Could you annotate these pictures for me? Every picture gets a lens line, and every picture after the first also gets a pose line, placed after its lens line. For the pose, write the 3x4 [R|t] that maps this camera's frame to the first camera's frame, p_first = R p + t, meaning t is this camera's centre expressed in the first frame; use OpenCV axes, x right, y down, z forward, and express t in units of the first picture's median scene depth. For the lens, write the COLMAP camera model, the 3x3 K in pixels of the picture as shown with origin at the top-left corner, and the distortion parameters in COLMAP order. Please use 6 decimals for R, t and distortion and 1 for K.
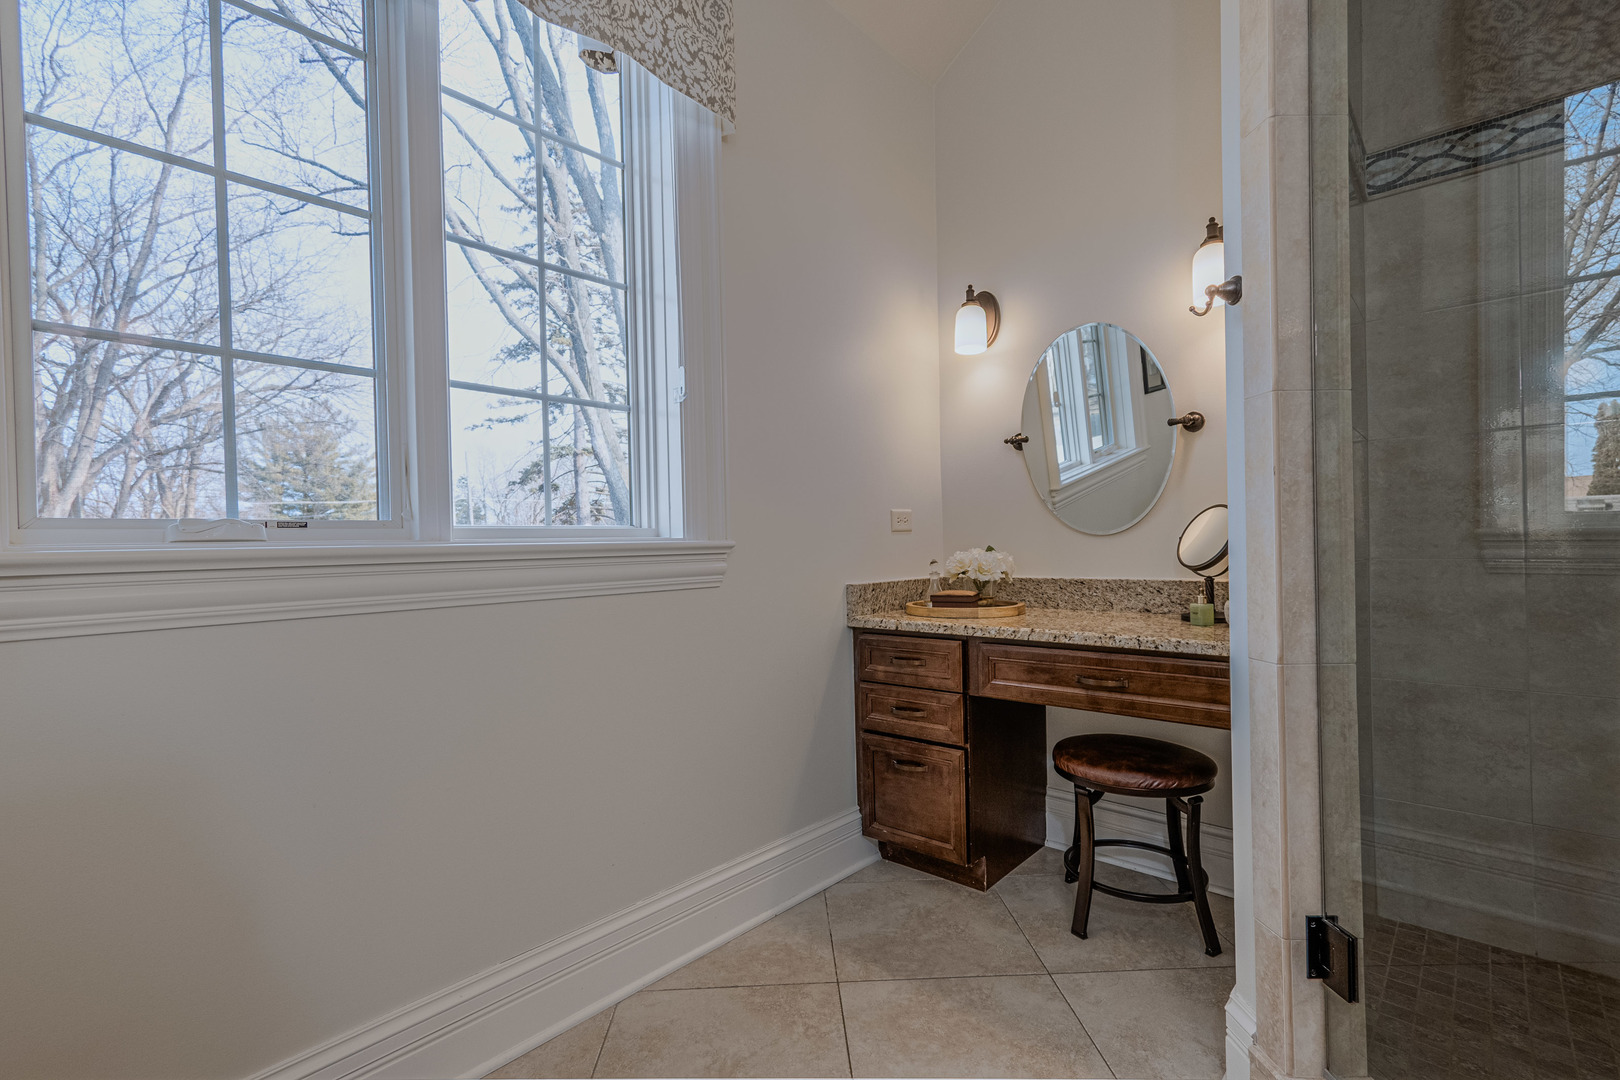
lens RADIAL K [[743.9, 0, 805.3], [0, 743.9, 551.5], [0, 0, 1]] dist [0.009016, -0.000204]
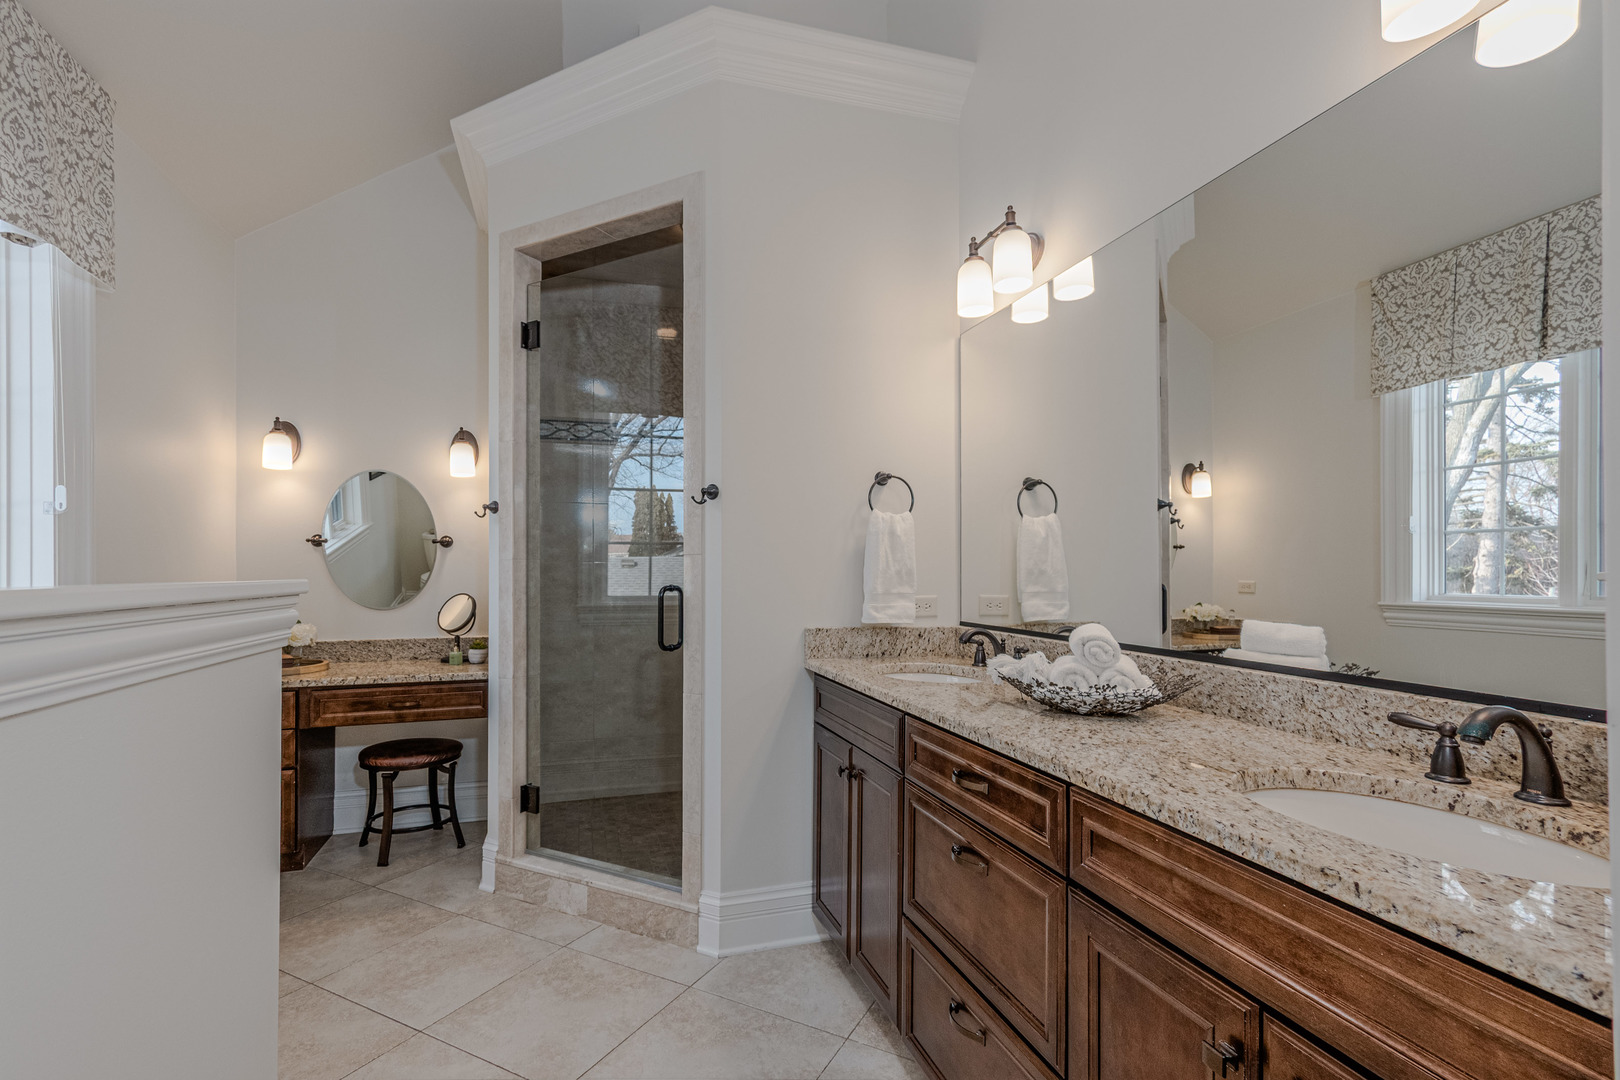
lens RADIAL K [[743.9, 0, 805.3], [0, 743.9, 551.5], [0, 0, 1]] dist [0.009016, -0.000204]
pose [[0.507621, 0.040010, 0.860651, -0.598328], [-0.000014, 0.998922, -0.046430, -0.089160], [-0.861580, 0.023557, 0.507075, -0.631377]]
